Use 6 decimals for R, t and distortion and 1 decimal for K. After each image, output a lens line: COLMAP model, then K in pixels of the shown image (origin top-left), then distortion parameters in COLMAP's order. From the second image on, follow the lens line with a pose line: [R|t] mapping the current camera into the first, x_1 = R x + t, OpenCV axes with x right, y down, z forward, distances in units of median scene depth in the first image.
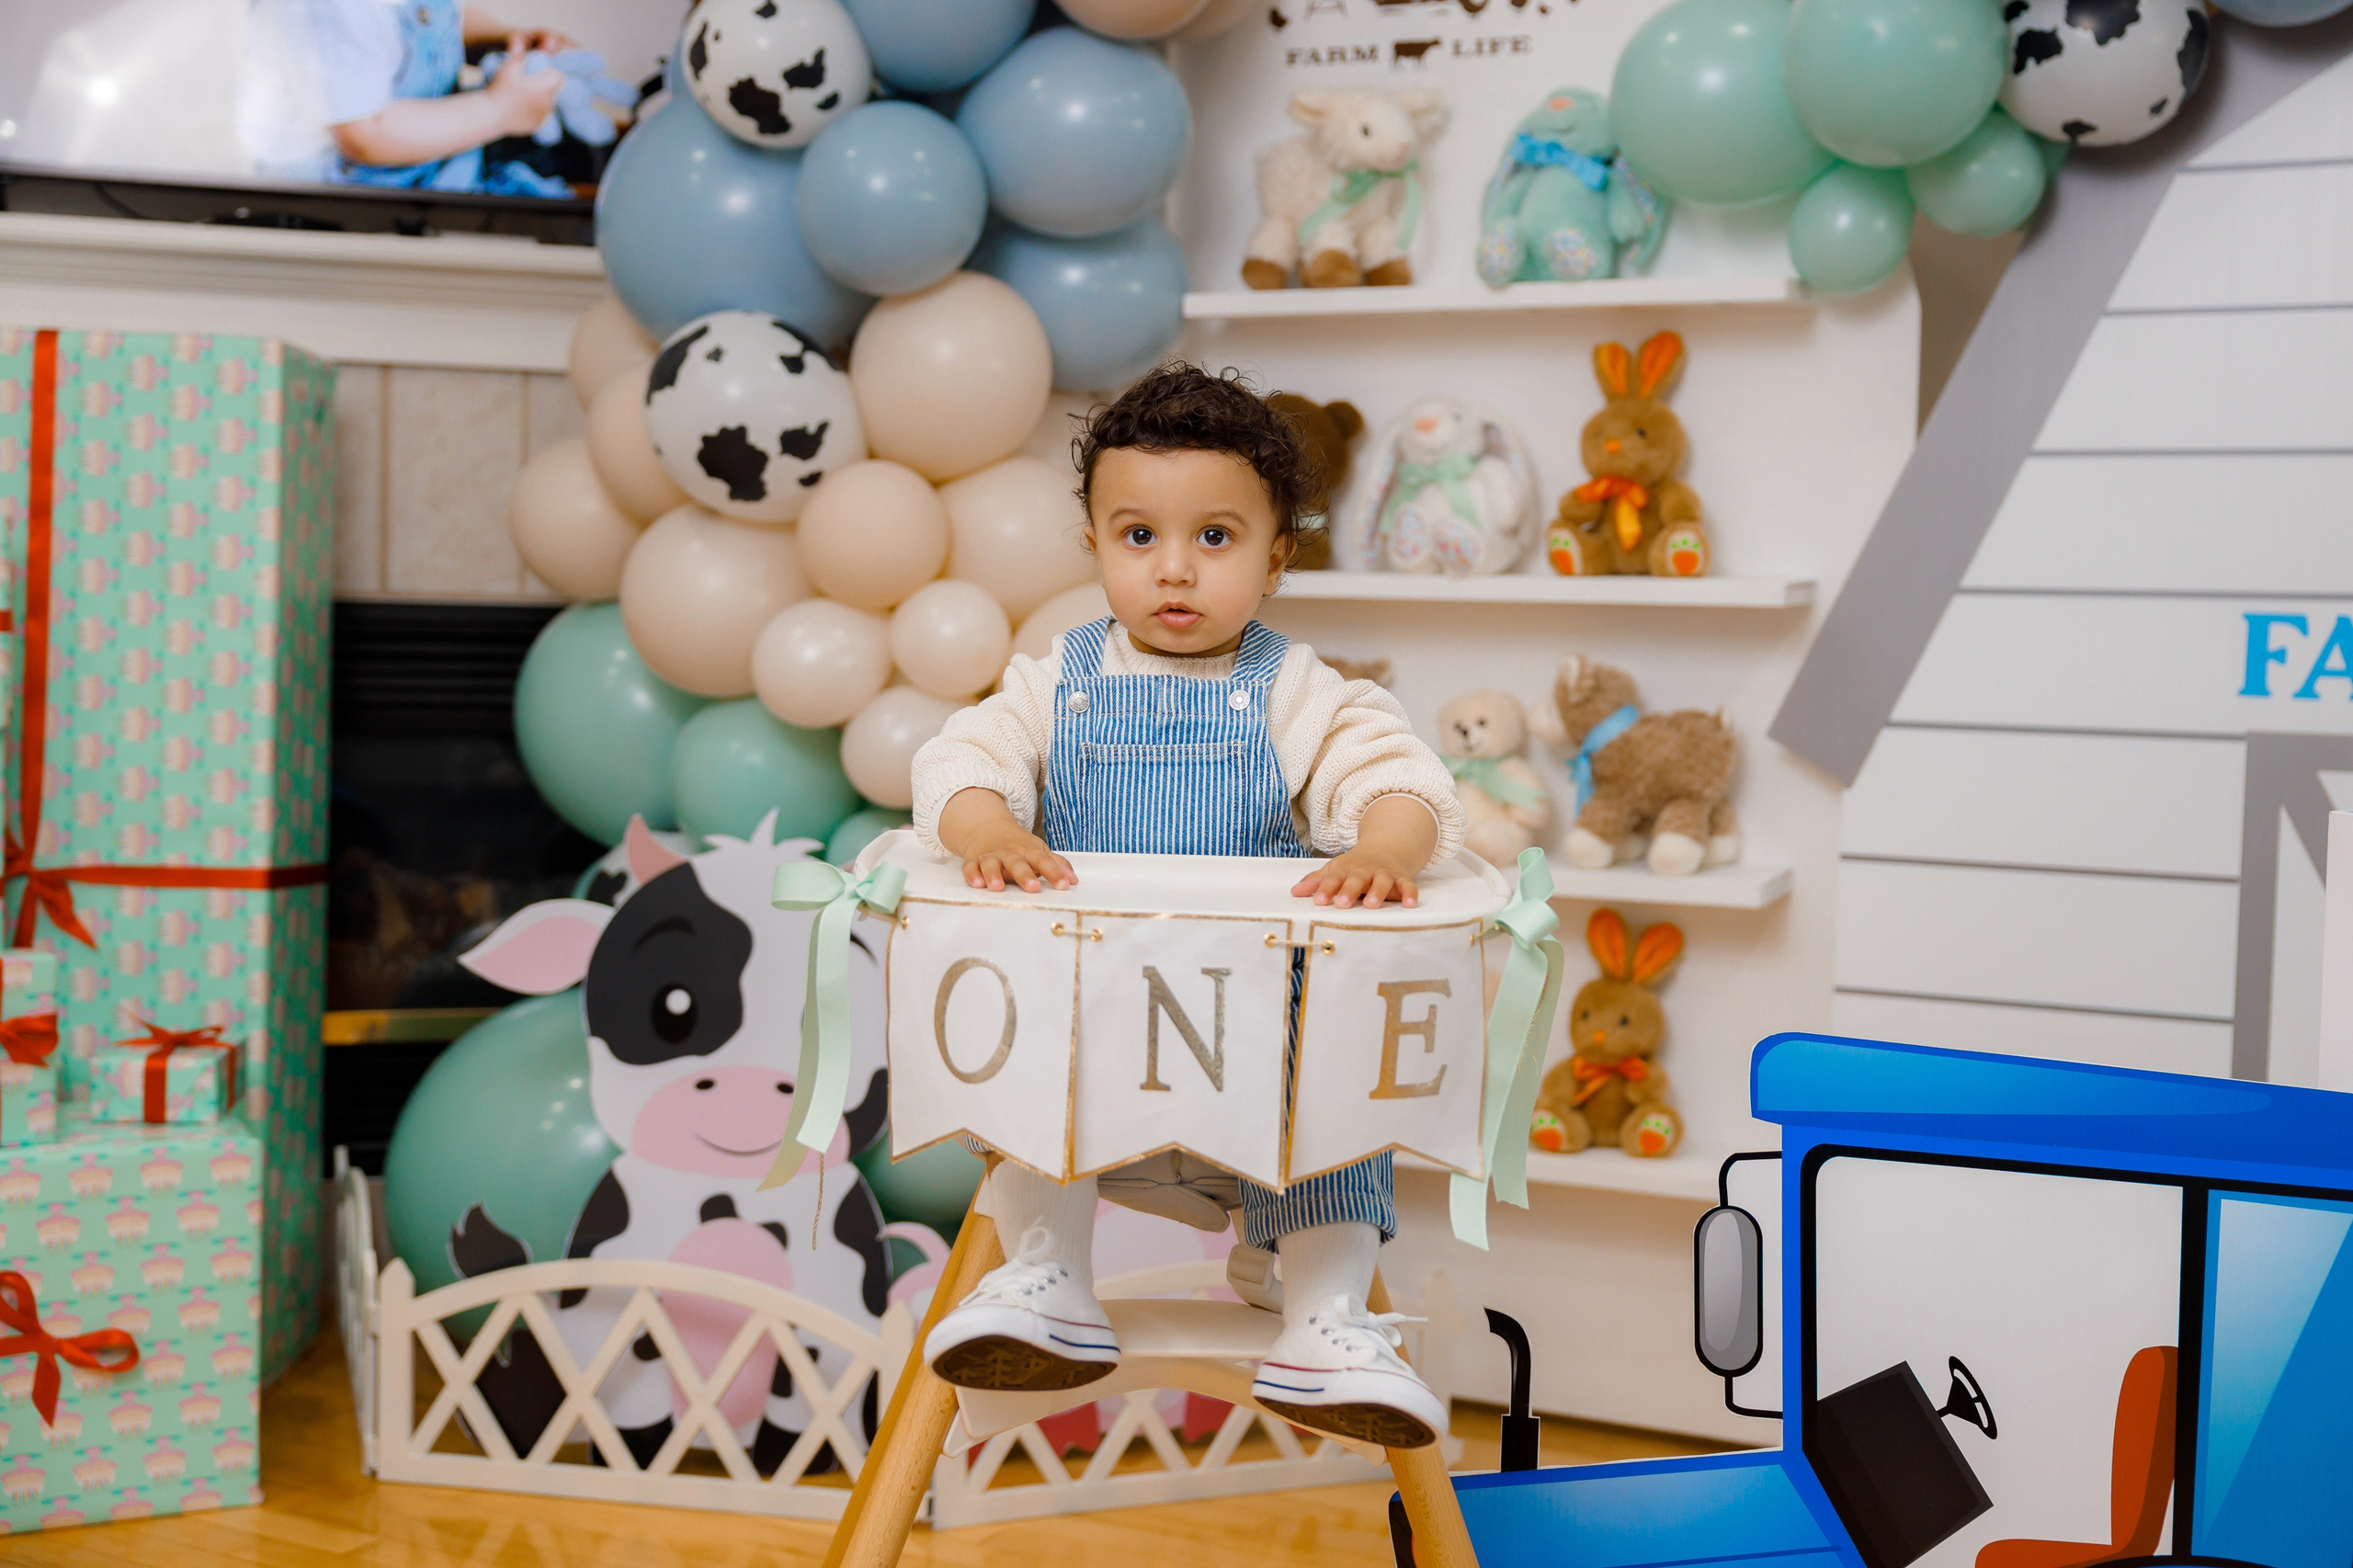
lens RADIAL K [[2880.4, 0, 1197.2], [0, 2880.4, 779.8], [0, 0, 1]] dist [-0.002050, 0.000000]
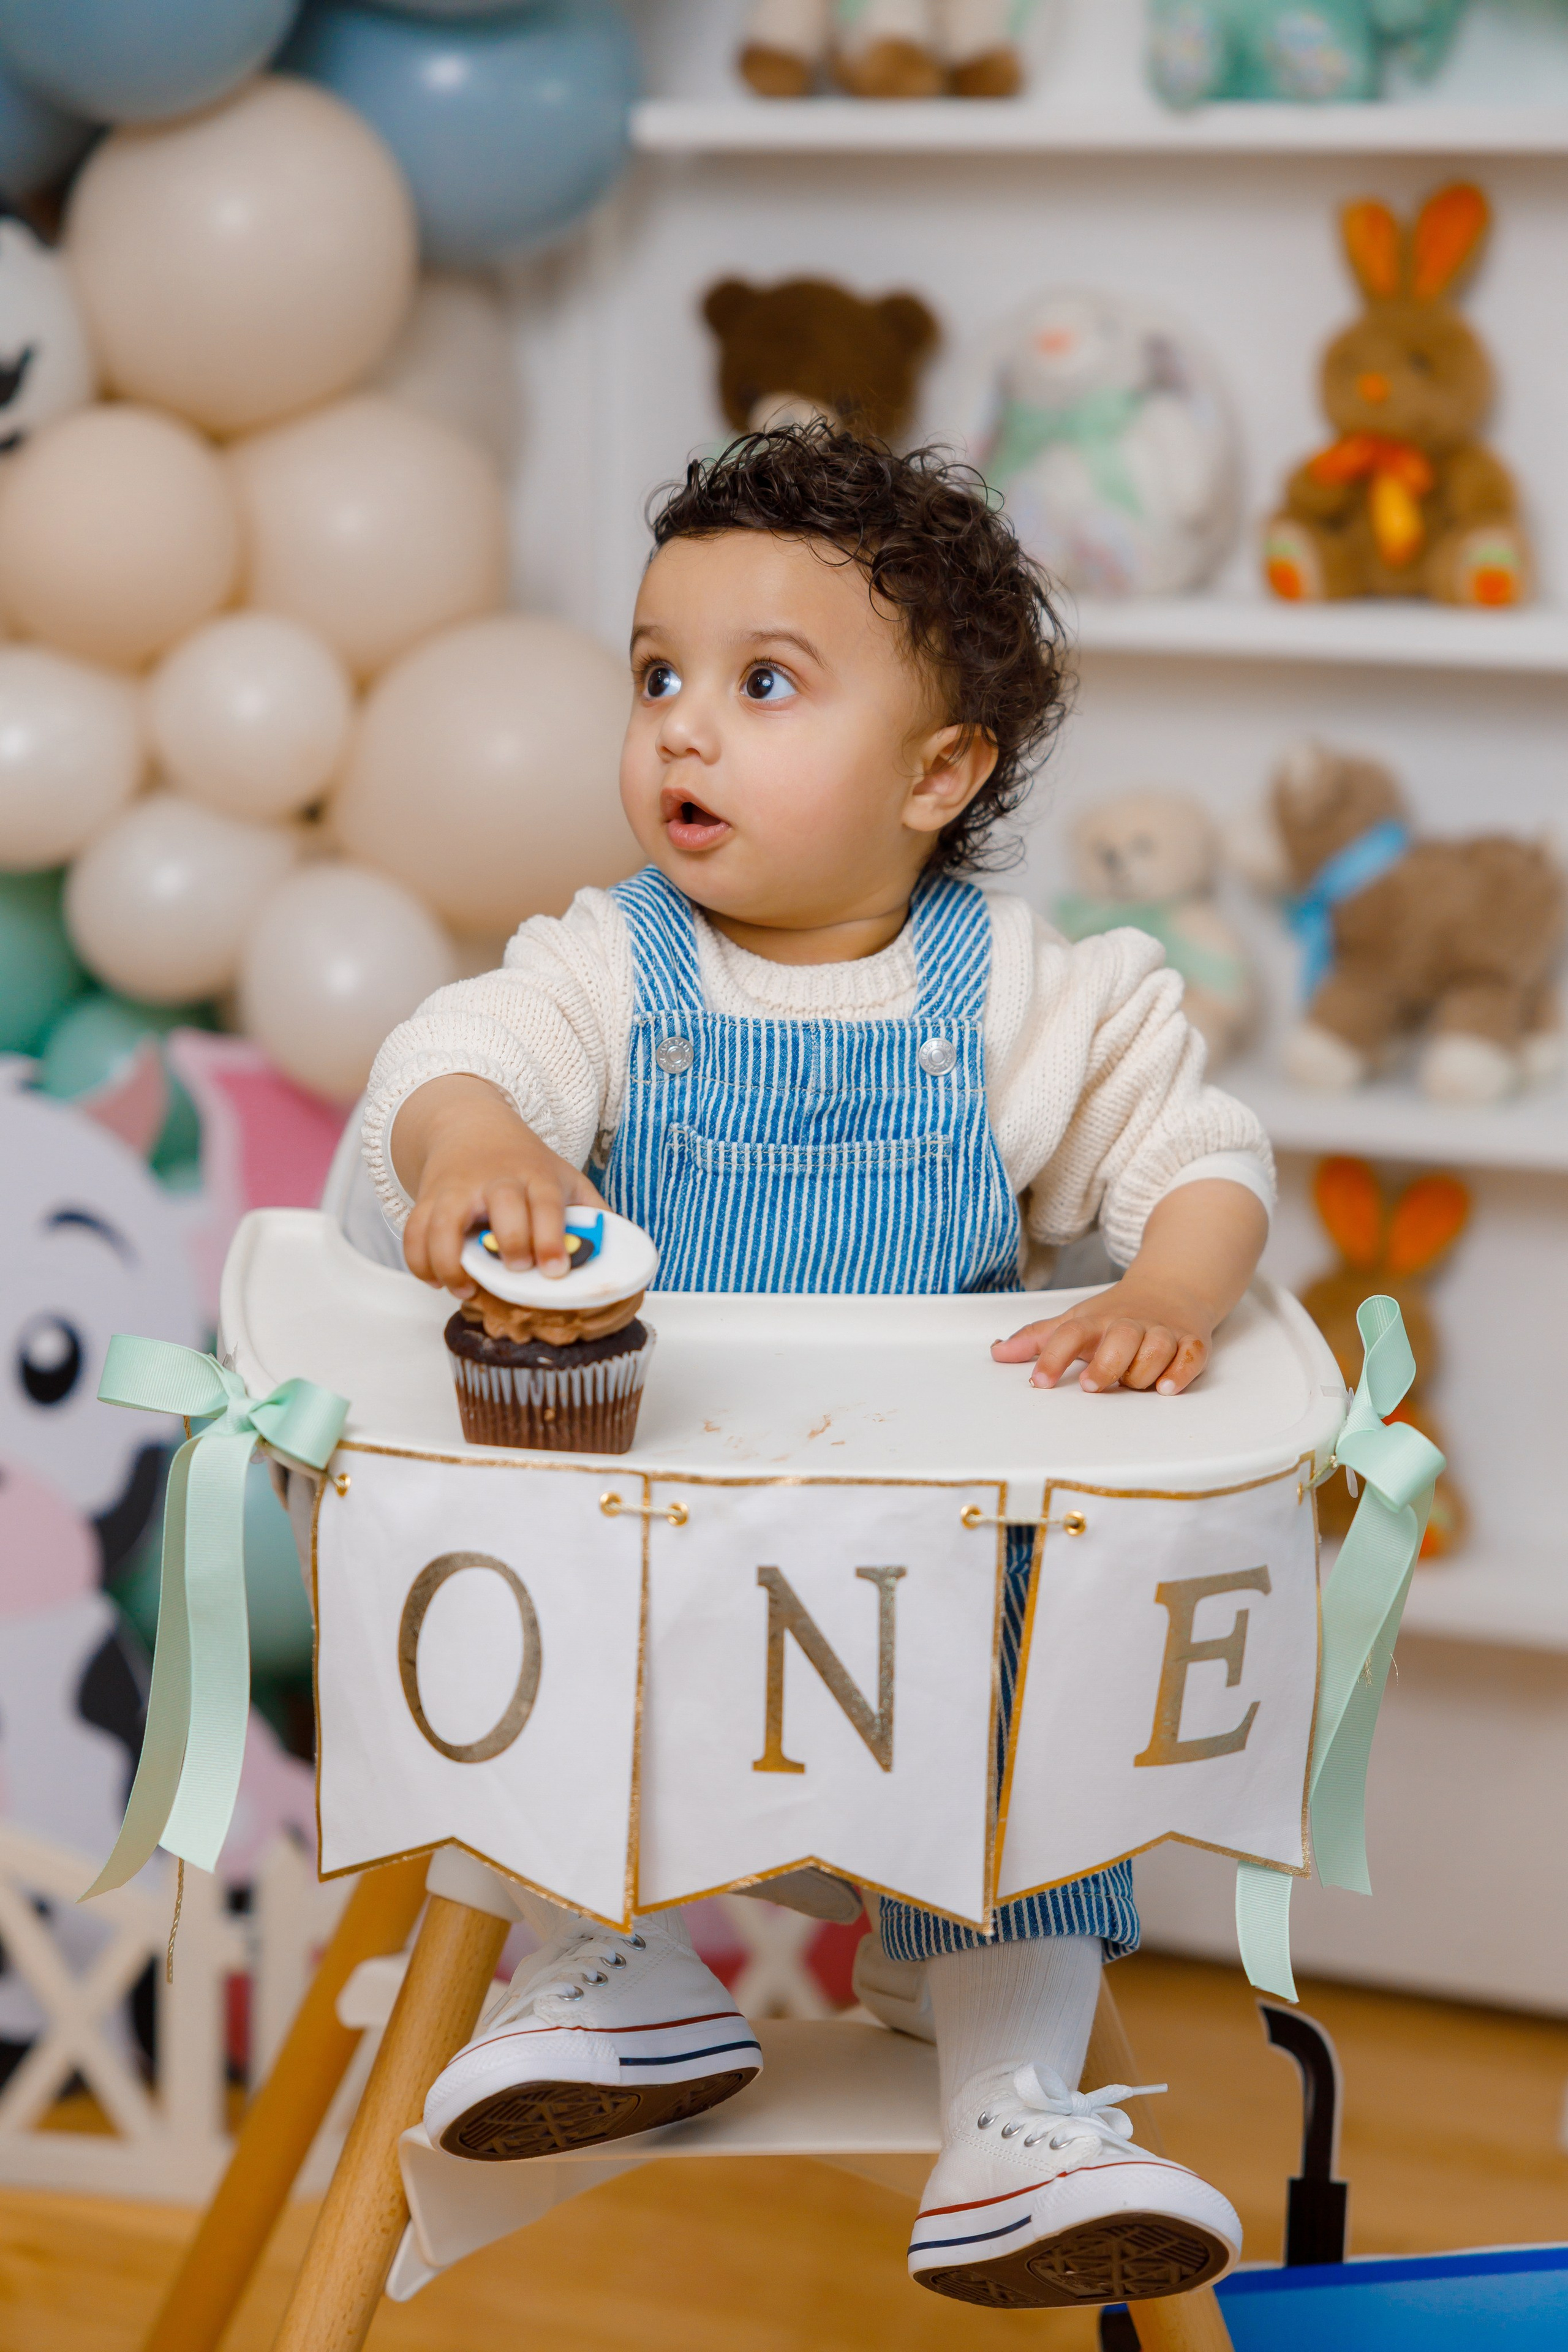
lens RADIAL K [[4661.0, 0, 759.3], [0, 4661.0, 1189.1], [0, 0, 1]] dist [0.049673, 0.000000]
pose [[0.997963, -0.011321, 0.062785, -0.043706], [0.003211, 0.991794, 0.127803, -0.075536], [-0.063717, -0.127341, 0.989810, 0.036969]]
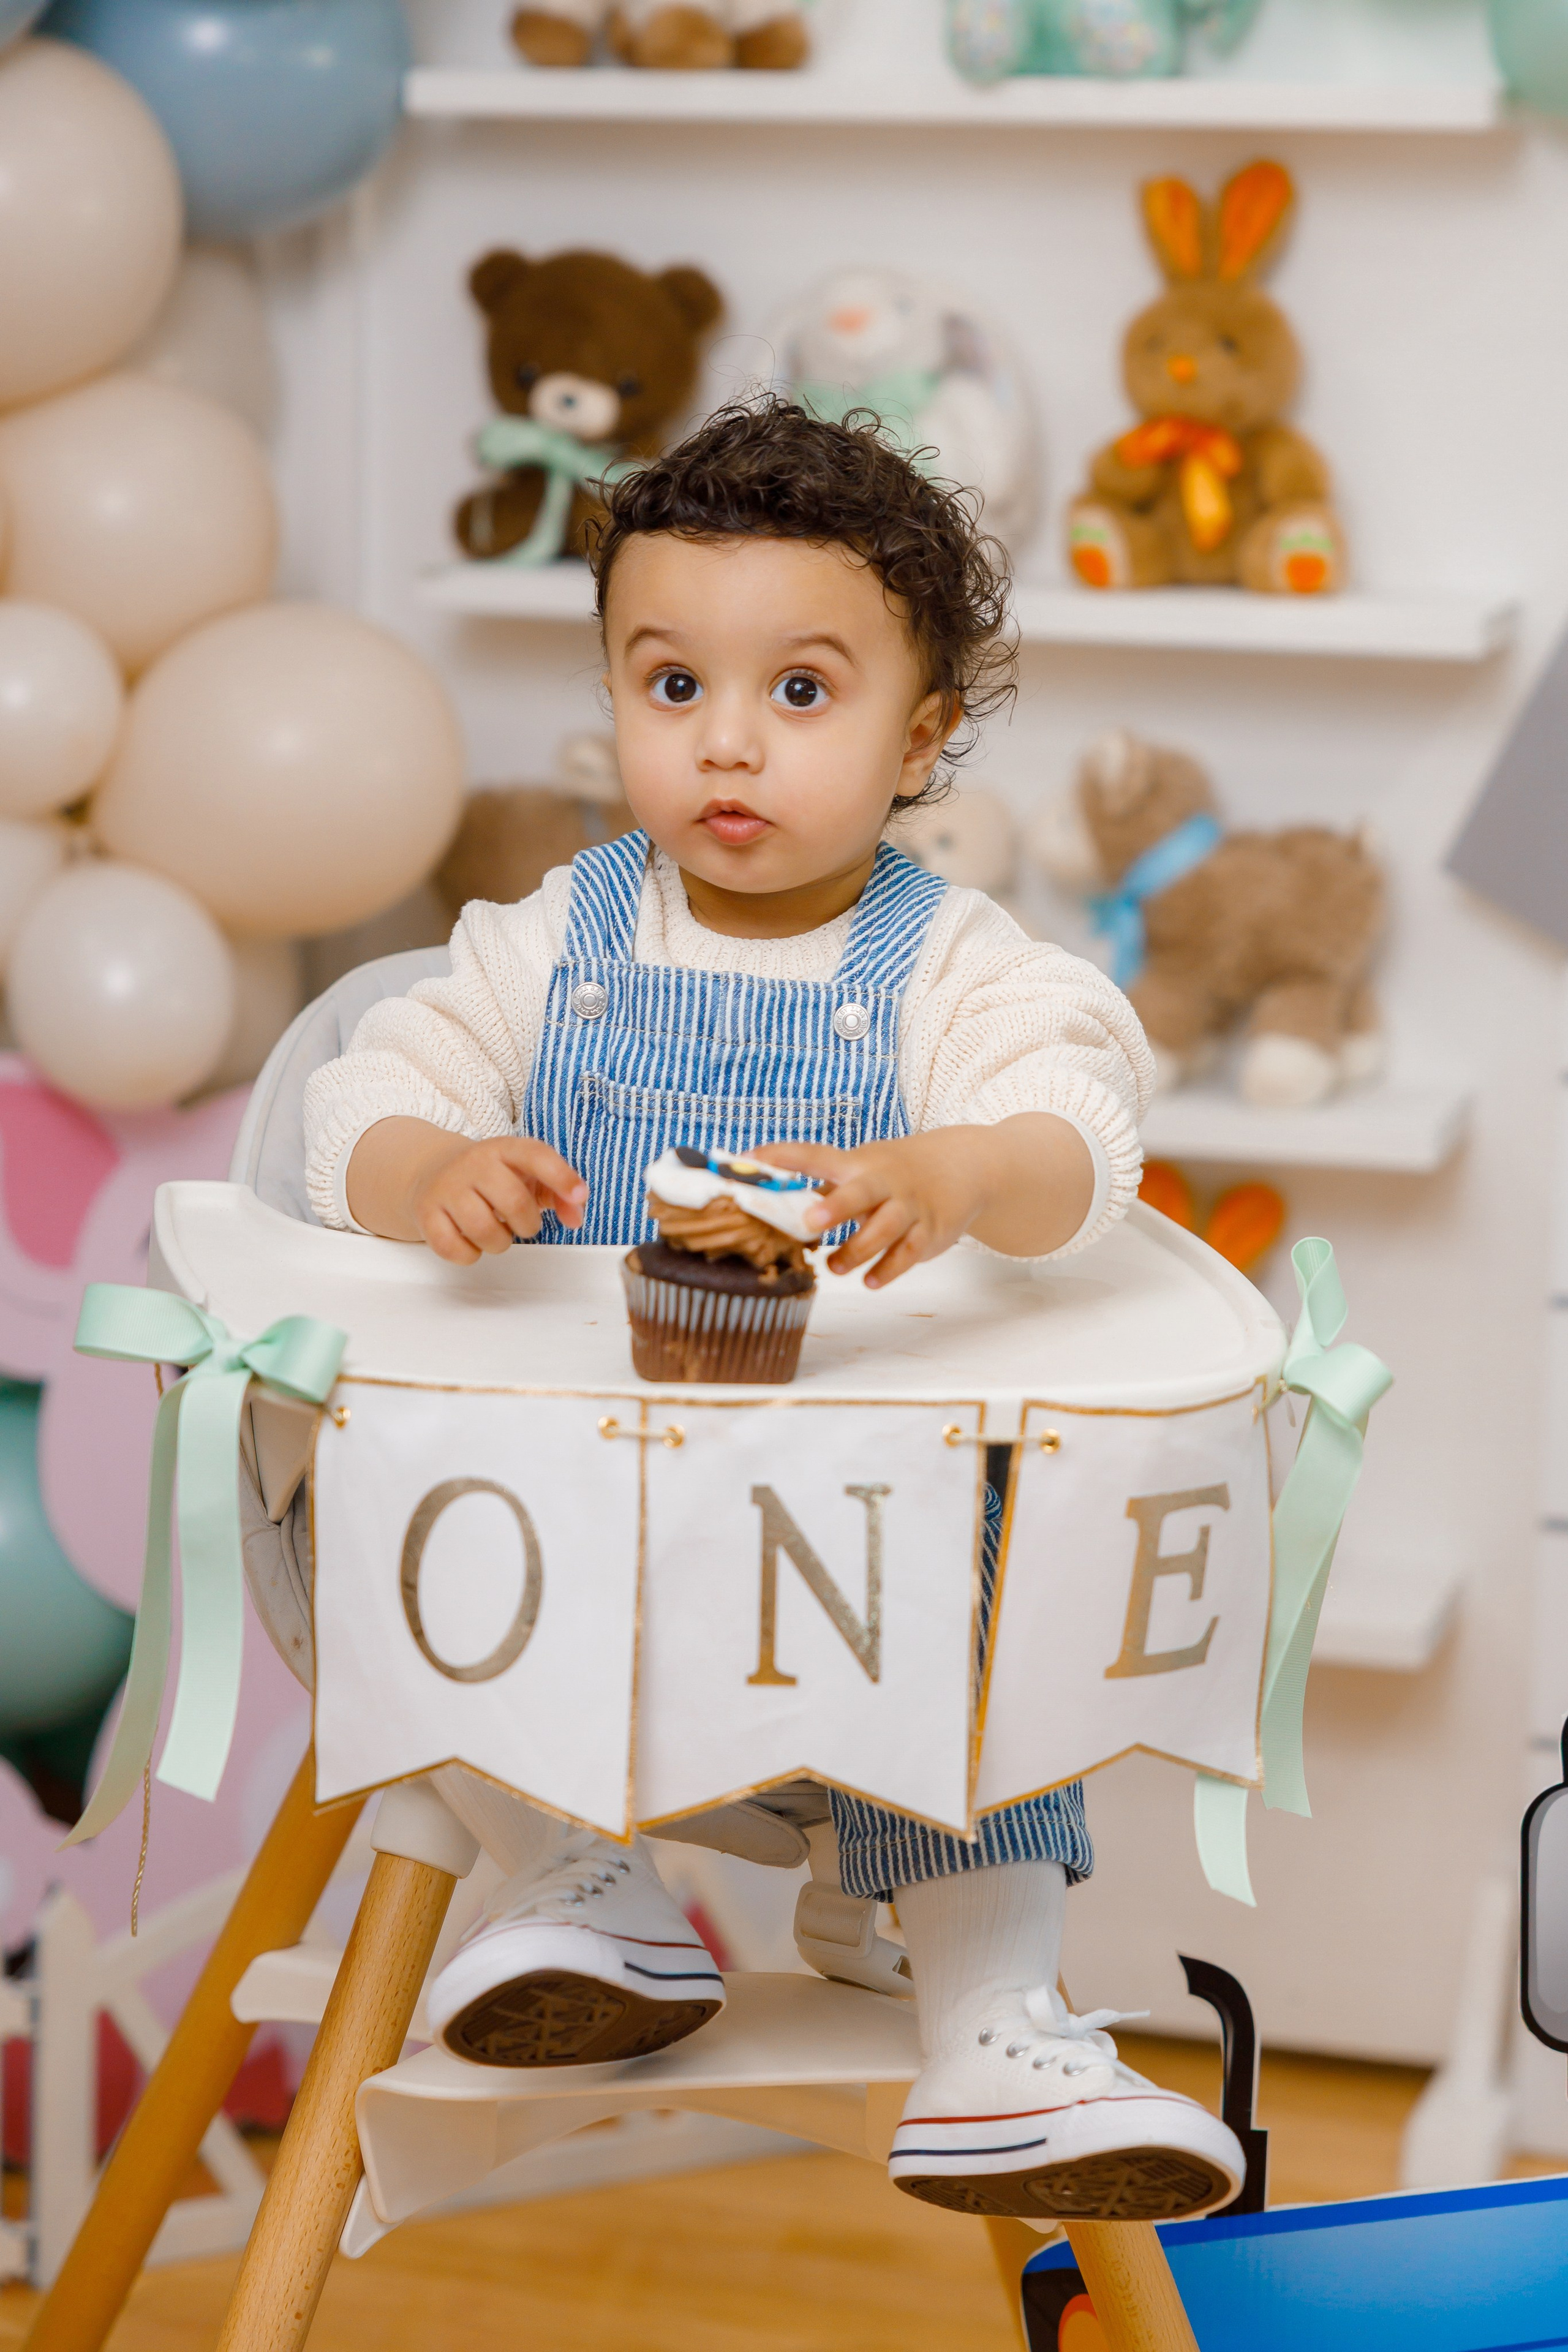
lens RADIAL K [[5512.6, 0, 862.5], [0, 5512.6, 1086.4], [0, 0, 1]] dist [0.039263, 0.000000]
pose [[0.985051, -0.018056, 0.171314, -0.109833], [0.003275, 0.996275, 0.086172, -0.068100], [-0.172232, -0.084322, 0.981441, -0.082593]]
